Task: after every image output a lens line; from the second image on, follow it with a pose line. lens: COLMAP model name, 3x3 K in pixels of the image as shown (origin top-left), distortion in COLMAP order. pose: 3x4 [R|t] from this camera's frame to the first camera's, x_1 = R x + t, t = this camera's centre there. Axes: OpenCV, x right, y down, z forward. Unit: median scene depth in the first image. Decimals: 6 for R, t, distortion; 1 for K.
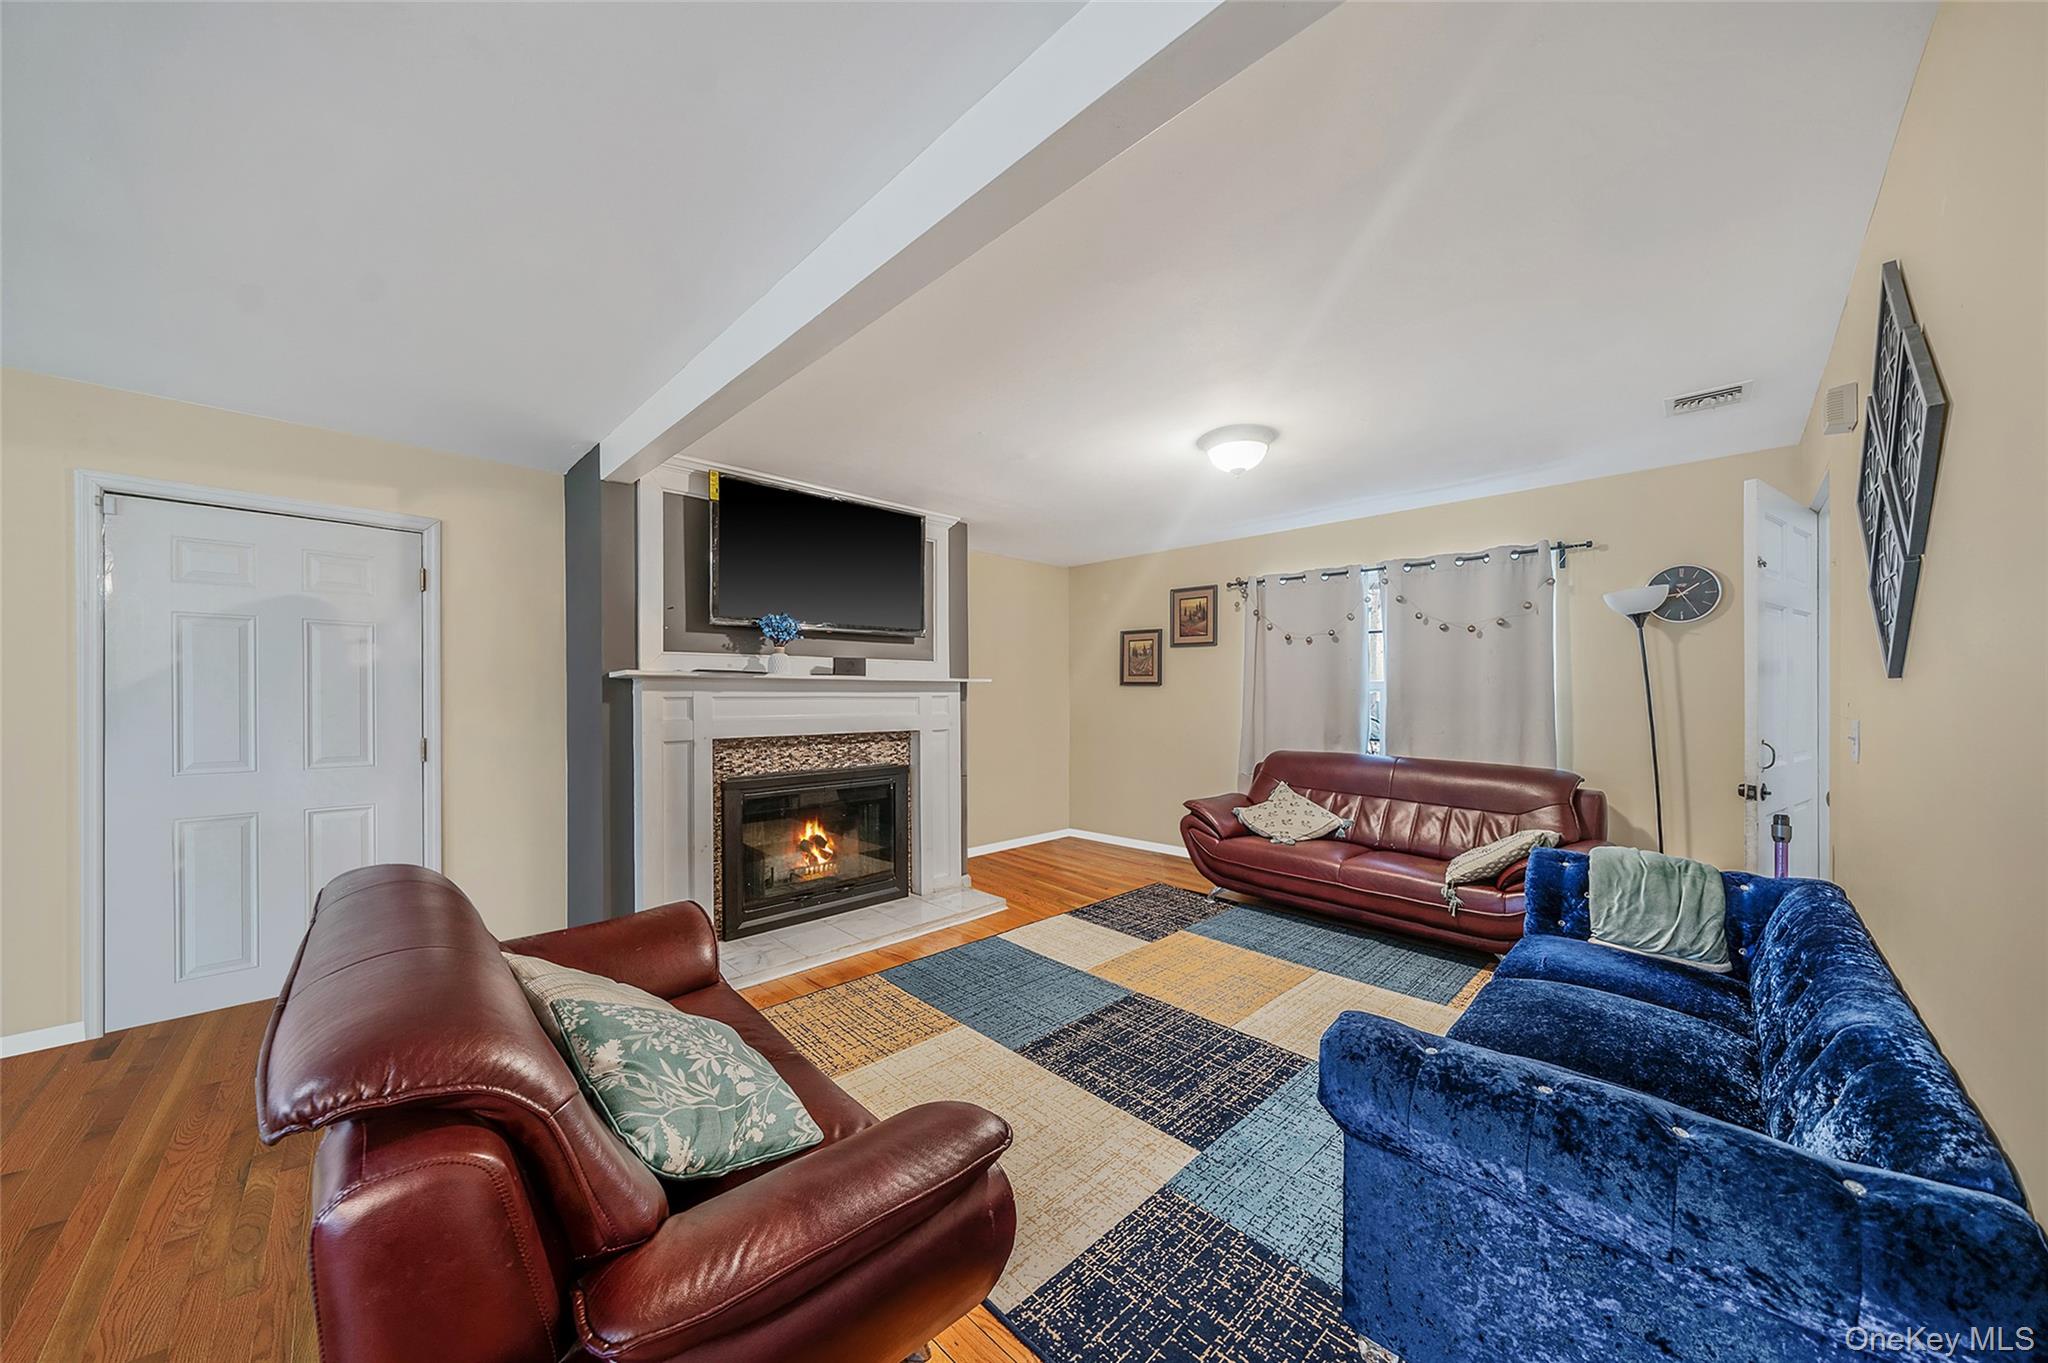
lens RADIAL K [[718.7, 0, 1027.4], [0, 718.7, 686.2], [0, 0, 1]] dist [0.001967, 0.000054]
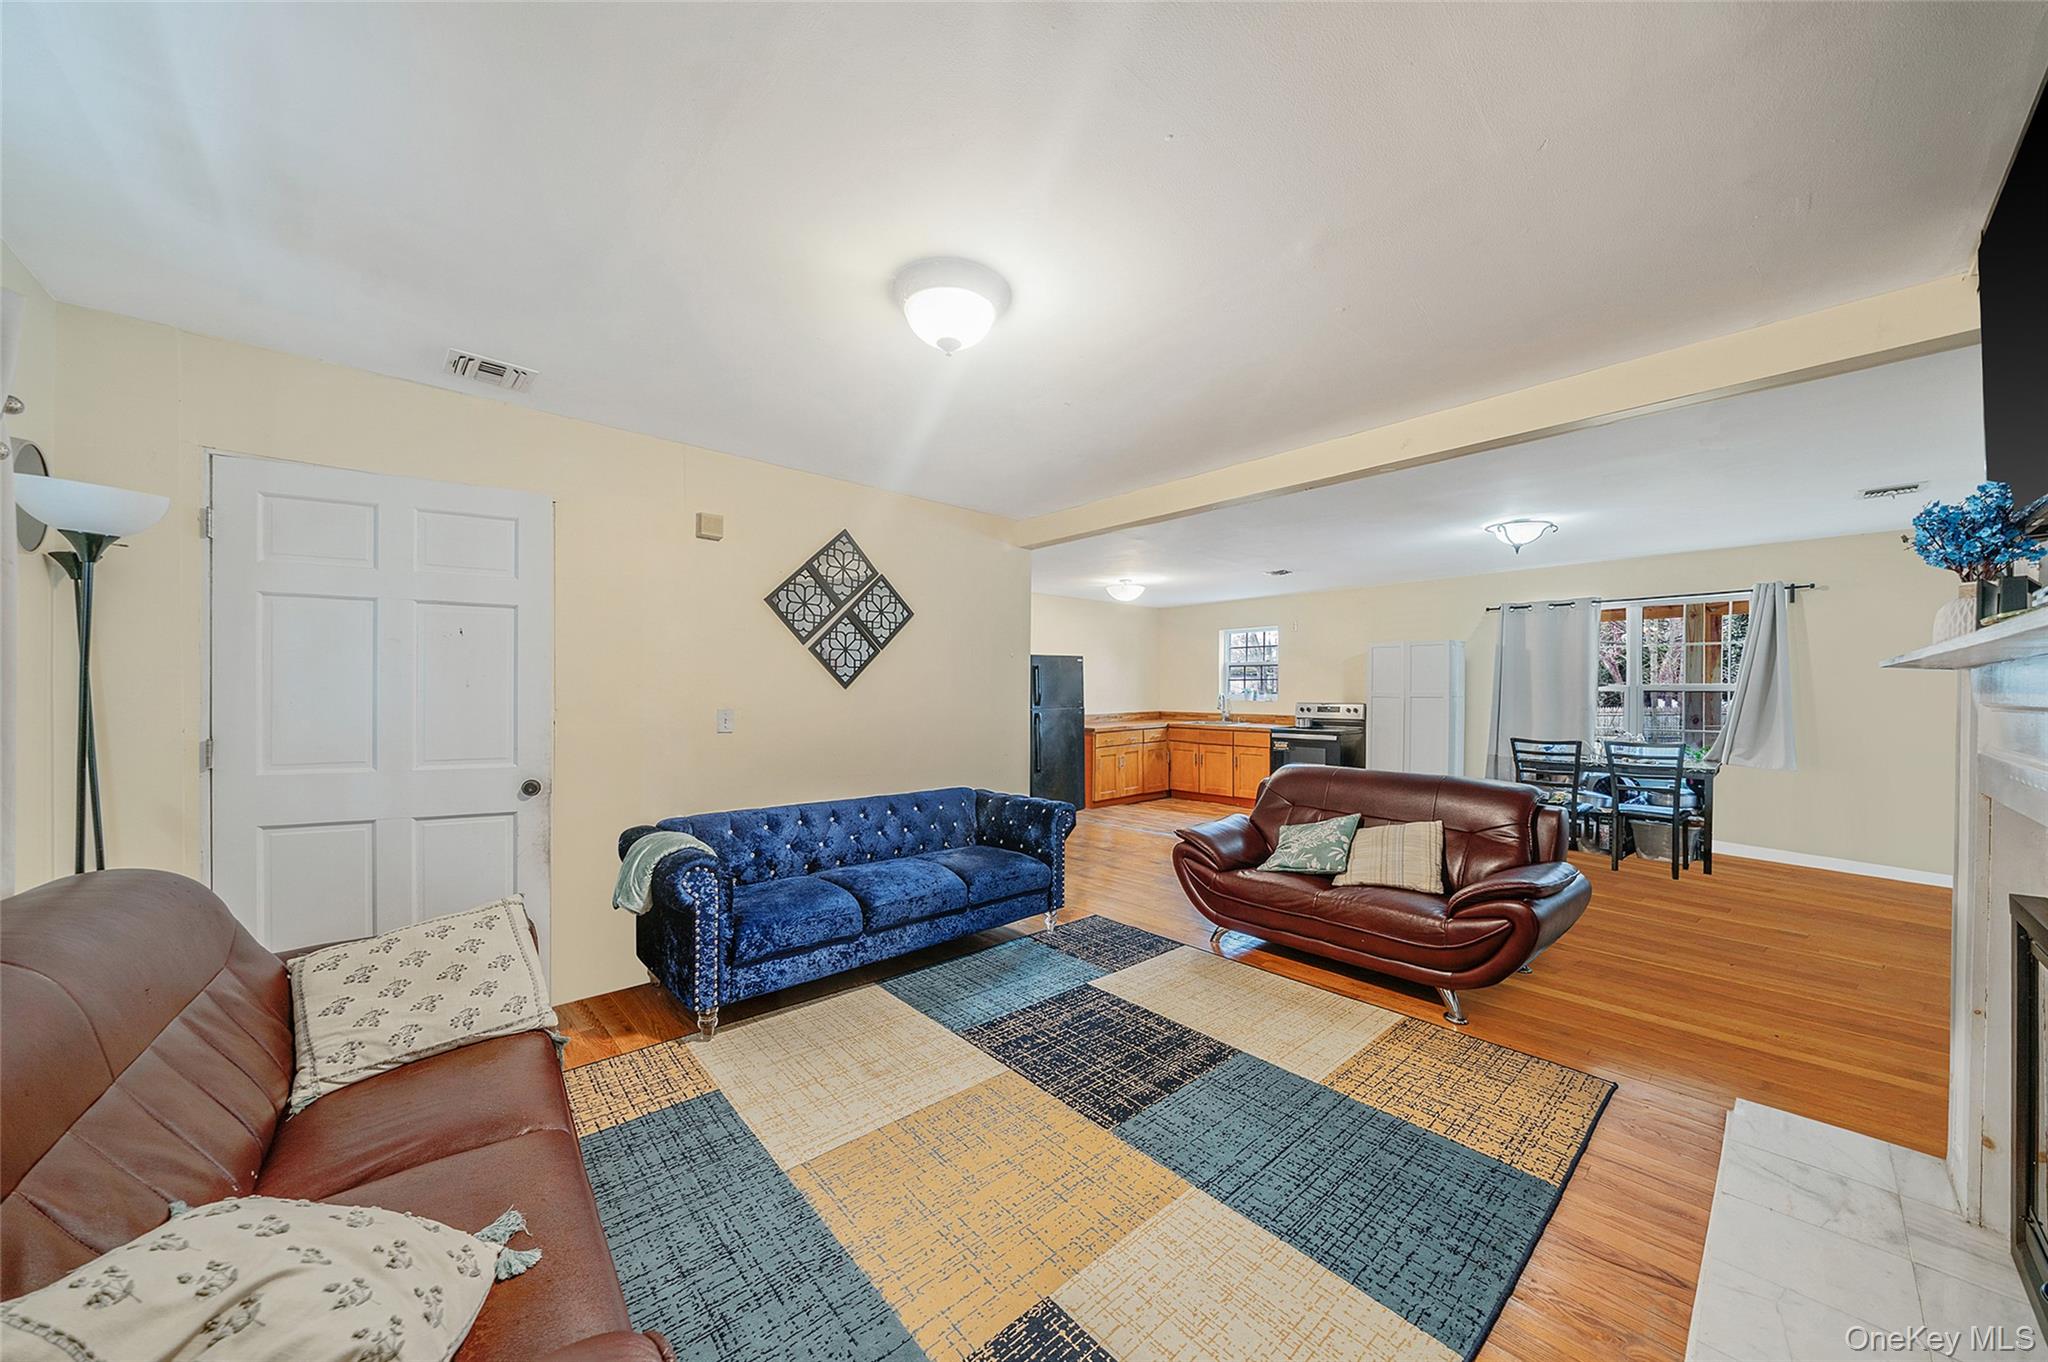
lens RADIAL K [[718.7, 0, 1018.2], [0, 718.7, 691.5], [0, 0, 1]] dist [0.001967, 0.000054]
pose [[-0.998502, -0.004587, 0.054517, 0.207115], [-0.004673, 0.999988, -0.001449, 0.005166], [-0.054509, -0.001702, -0.998512, 1.738007]]
